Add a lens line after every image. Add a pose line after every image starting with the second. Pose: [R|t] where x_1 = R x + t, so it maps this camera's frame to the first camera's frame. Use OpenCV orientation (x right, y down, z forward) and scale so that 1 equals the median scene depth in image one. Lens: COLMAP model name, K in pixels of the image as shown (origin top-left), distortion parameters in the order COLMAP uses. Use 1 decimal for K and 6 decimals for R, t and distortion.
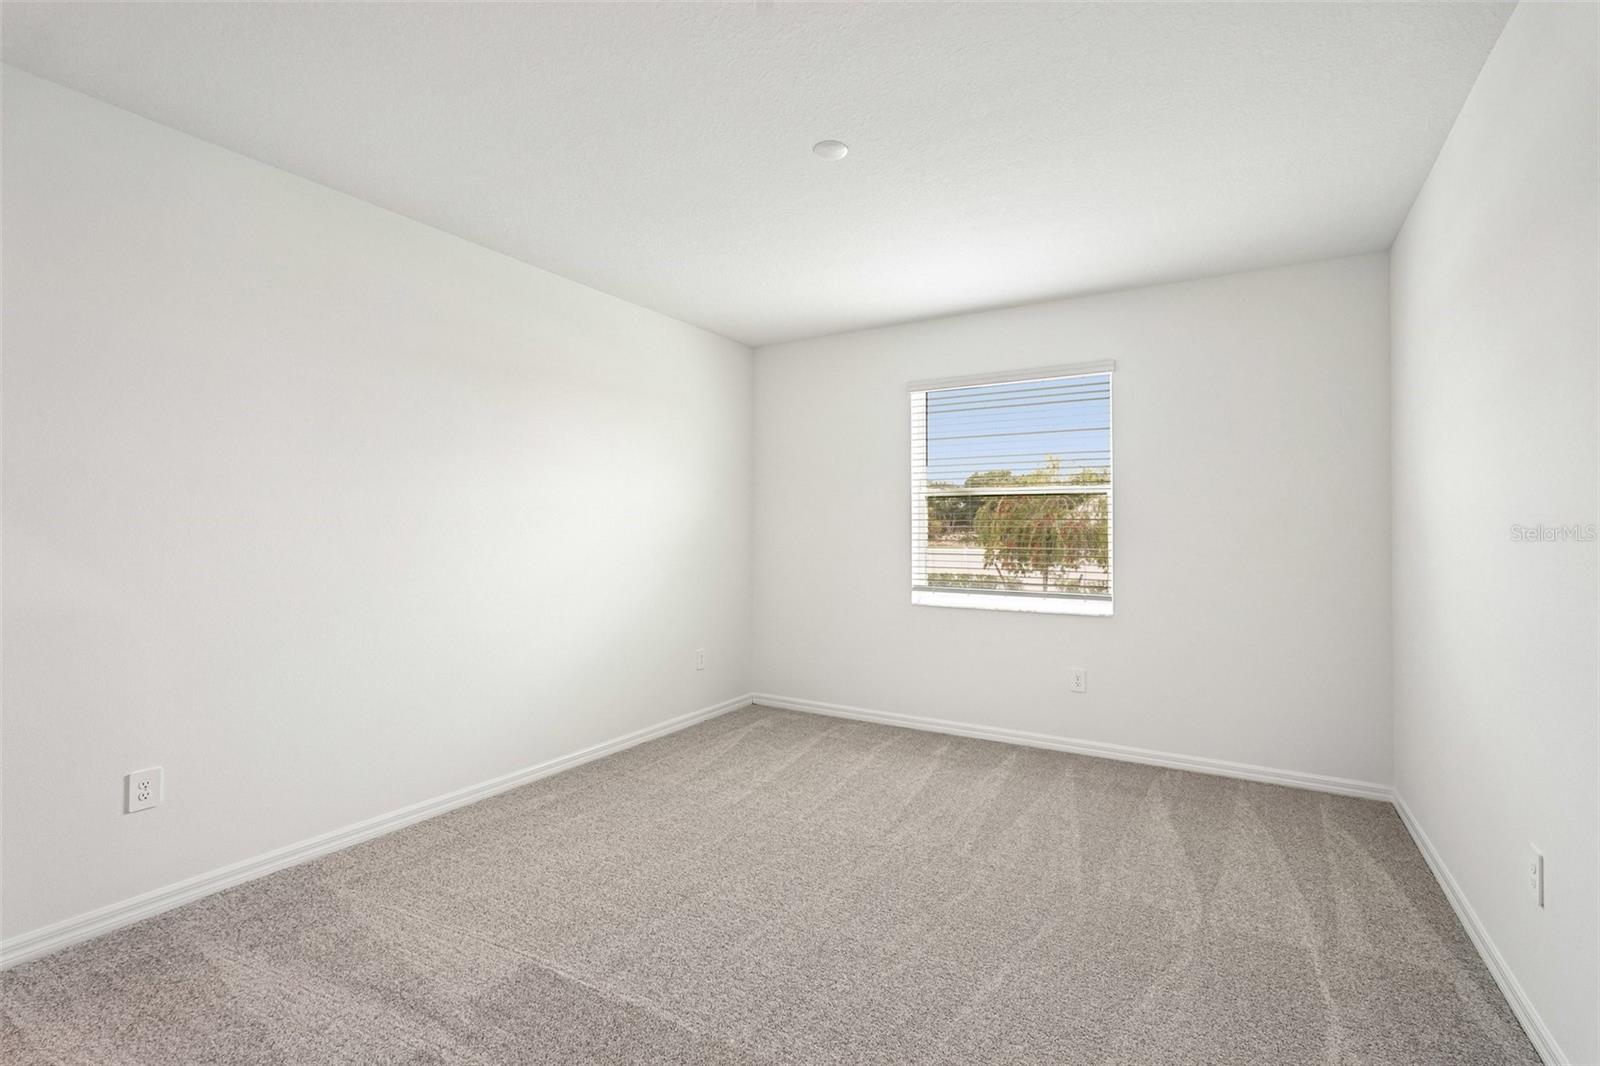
lens RADIAL K [[706.8, 0, 804.0], [0, 706.8, 513.8], [0, 0, 1]] dist [-0.001082, 0.000396]
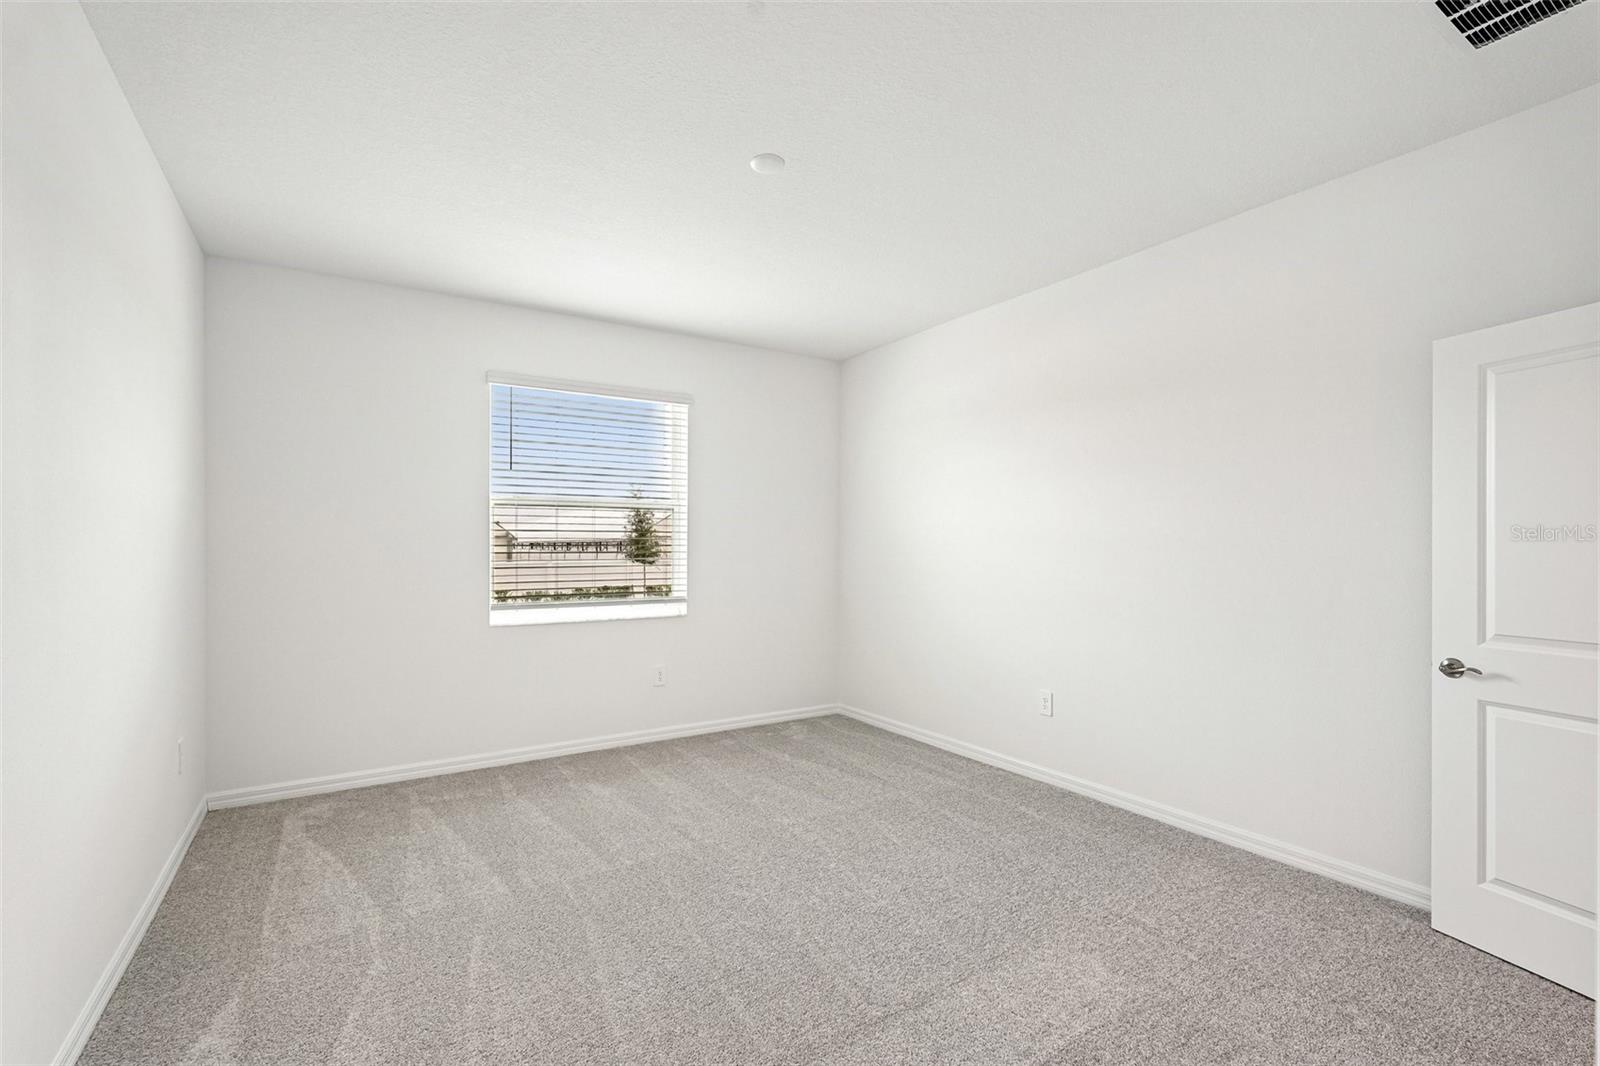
lens RADIAL K [[713.1, 0, 800.0], [0, 713.1, 542.1], [0, 0, 1]] dist [0.000978, 0.001107]
pose [[0.455930, -0.004055, 0.890006, -0.545208], [-0.021540, 0.999646, 0.015588, 0.001953], [-0.889755, -0.026278, 0.455682, 0.307584]]
